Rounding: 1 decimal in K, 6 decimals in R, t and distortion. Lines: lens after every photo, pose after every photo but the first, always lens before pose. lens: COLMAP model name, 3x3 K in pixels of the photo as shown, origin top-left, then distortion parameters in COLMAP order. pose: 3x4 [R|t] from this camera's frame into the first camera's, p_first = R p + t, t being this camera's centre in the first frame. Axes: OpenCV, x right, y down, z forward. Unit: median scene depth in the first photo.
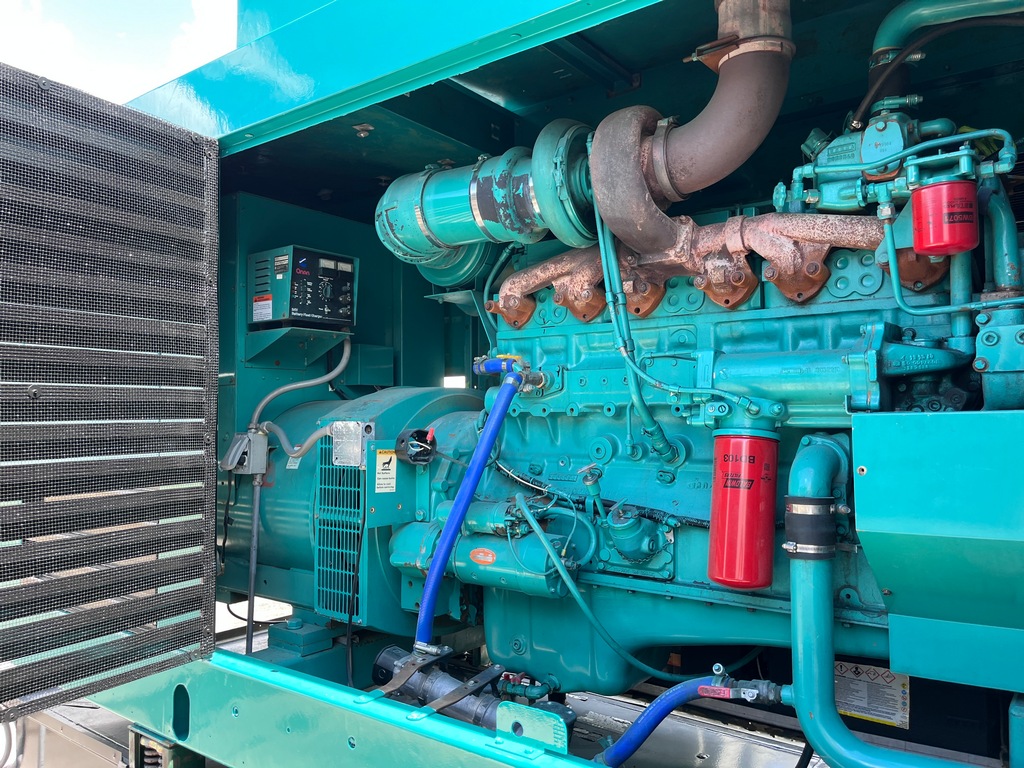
lens RADIAL K [[785.2, 0, 507.3], [0, 785.2, 385.6], [0, 0, 1]] dist [0.053179, -0.075482]
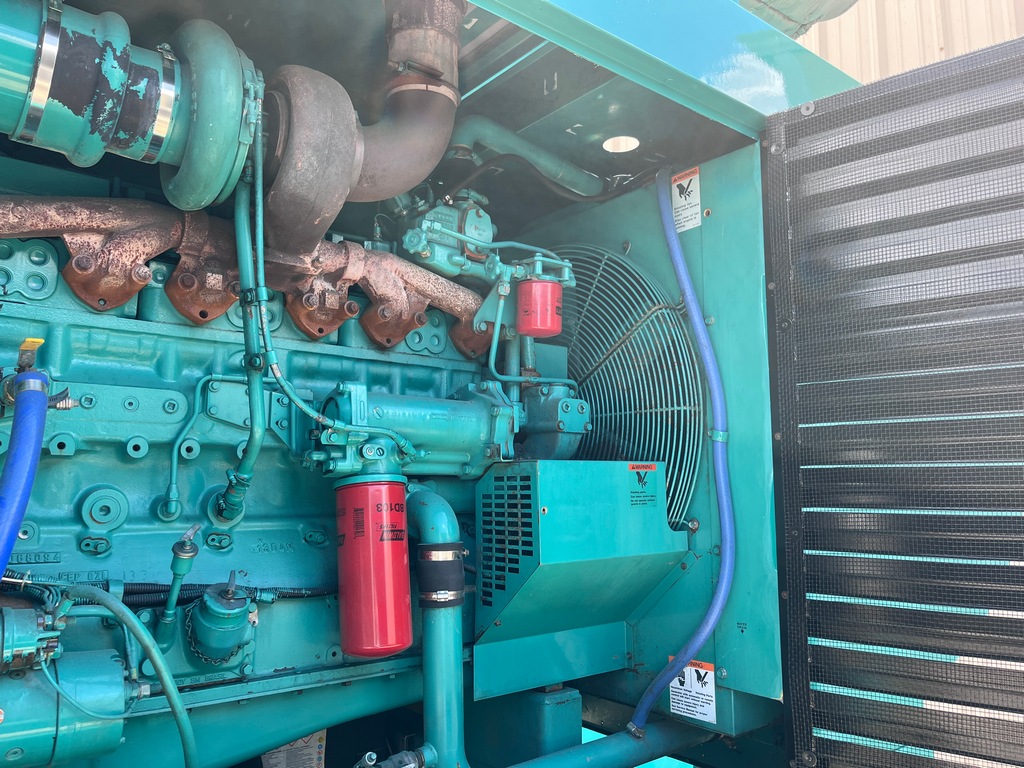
lens RADIAL K [[785.2, 0, 528.6], [0, 785.2, 382.1], [0, 0, 1]] dist [0.053179, -0.075482]
pose [[0.223394, 0.132946, 0.965619, -0.512879], [-0.044402, 0.991014, -0.126170, 0.051310], [-0.973716, -0.014690, 0.227290, 0.580058]]
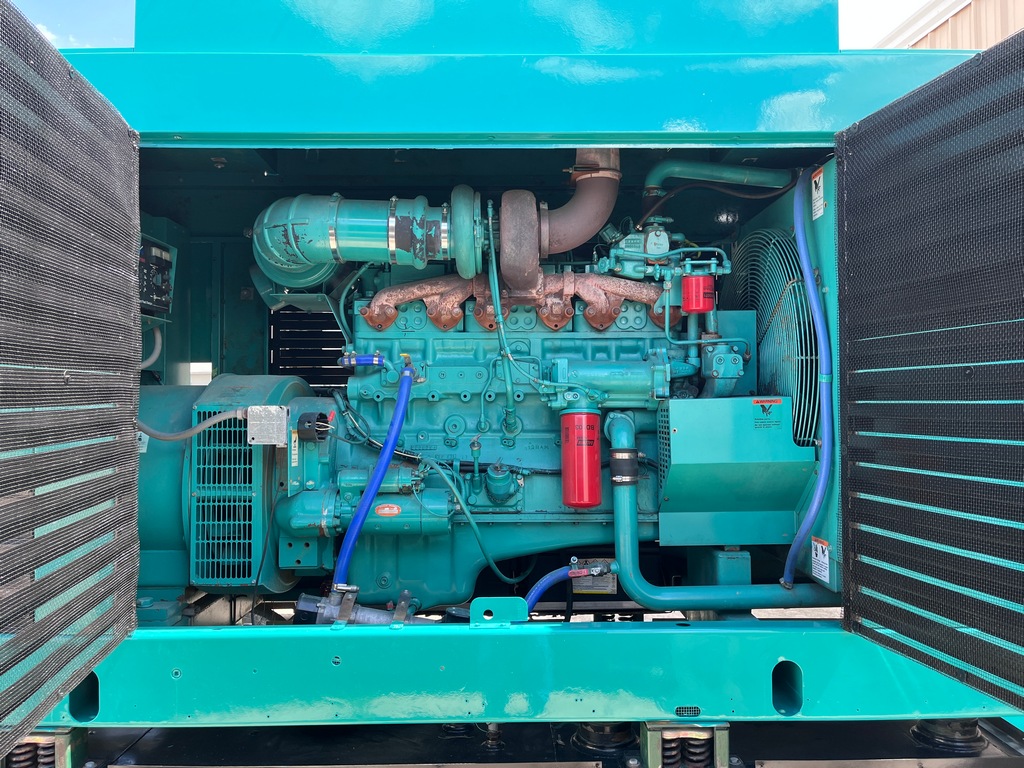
lens RADIAL K [[785.2, 0, 518.5], [0, 785.2, 383.9], [0, 0, 1]] dist [0.053179, -0.075482]
pose [[0.783094, 0.011456, 0.621797, -0.726666], [-0.023529, 0.999660, 0.011215, -0.009194], [-0.621458, -0.023412, 0.783098, -0.145878]]
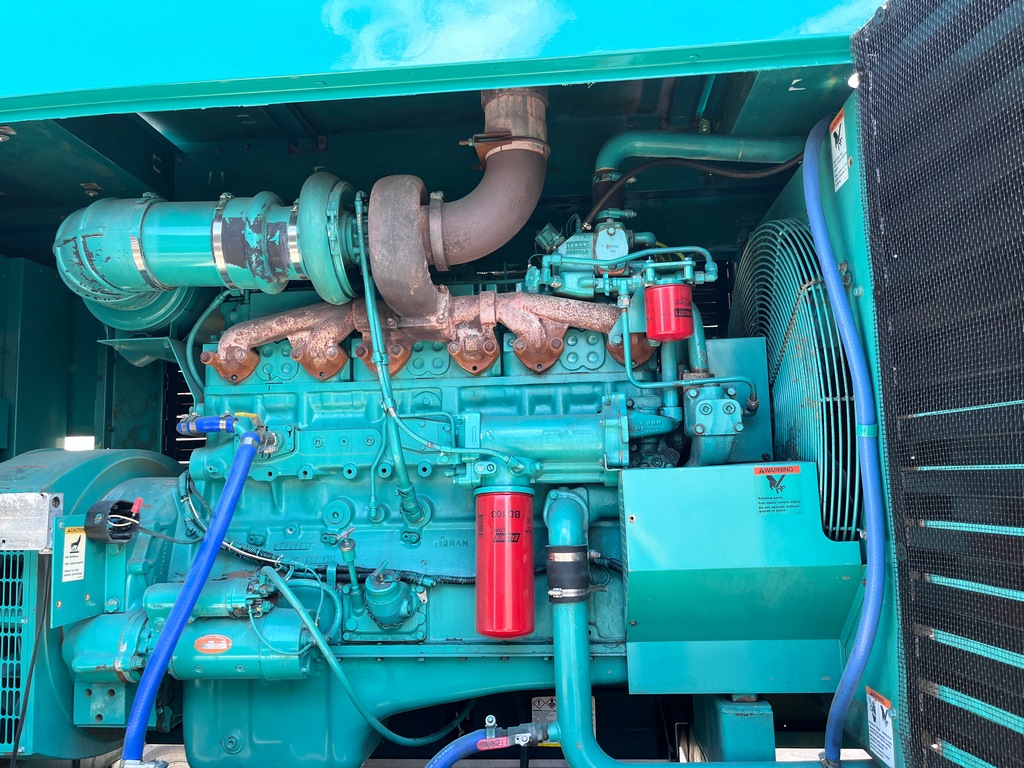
lens RADIAL K [[785.2, 0, 508.8], [0, 785.2, 384.2], [0, 0, 1]] dist [0.053179, -0.075482]
pose [[0.842760, 0.041234, 0.536708, -0.258355], [0.001344, 0.996897, -0.078701, 0.000087], [-0.538288, 0.067047, 0.840089, 0.077499]]
